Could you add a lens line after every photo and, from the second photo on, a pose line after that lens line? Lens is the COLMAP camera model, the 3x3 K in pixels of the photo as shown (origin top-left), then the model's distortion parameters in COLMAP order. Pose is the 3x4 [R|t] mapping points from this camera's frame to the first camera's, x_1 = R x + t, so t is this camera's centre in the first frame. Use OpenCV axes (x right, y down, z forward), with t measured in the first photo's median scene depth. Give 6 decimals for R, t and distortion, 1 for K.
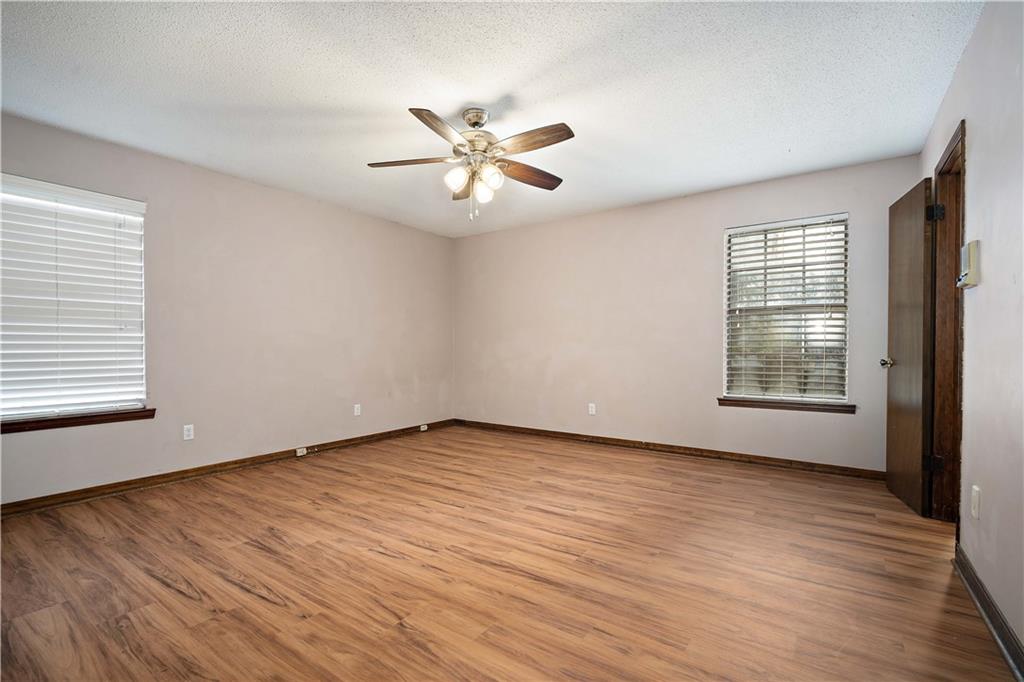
lens RADIAL K [[446.6, 0, 512.0], [0, 446.6, 341.0], [0, 0, 1]] dist [-0.000637, -0.000028]
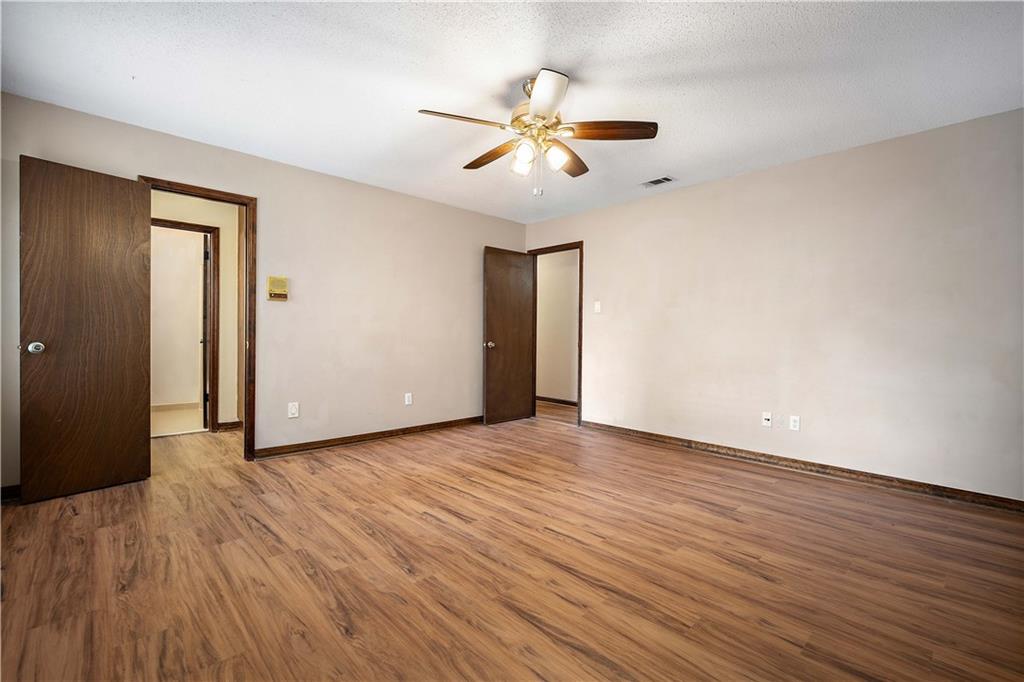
lens RADIAL K [[446.6, 0, 512.0], [0, 446.6, 341.0], [0, 0, 1]] dist [-0.000637, -0.000028]
pose [[-0.980582, -0.013305, 0.195657, -0.224771], [-0.014119, 0.999896, -0.002768, 0.028300], [-0.195600, -0.005477, -0.980669, 1.997590]]
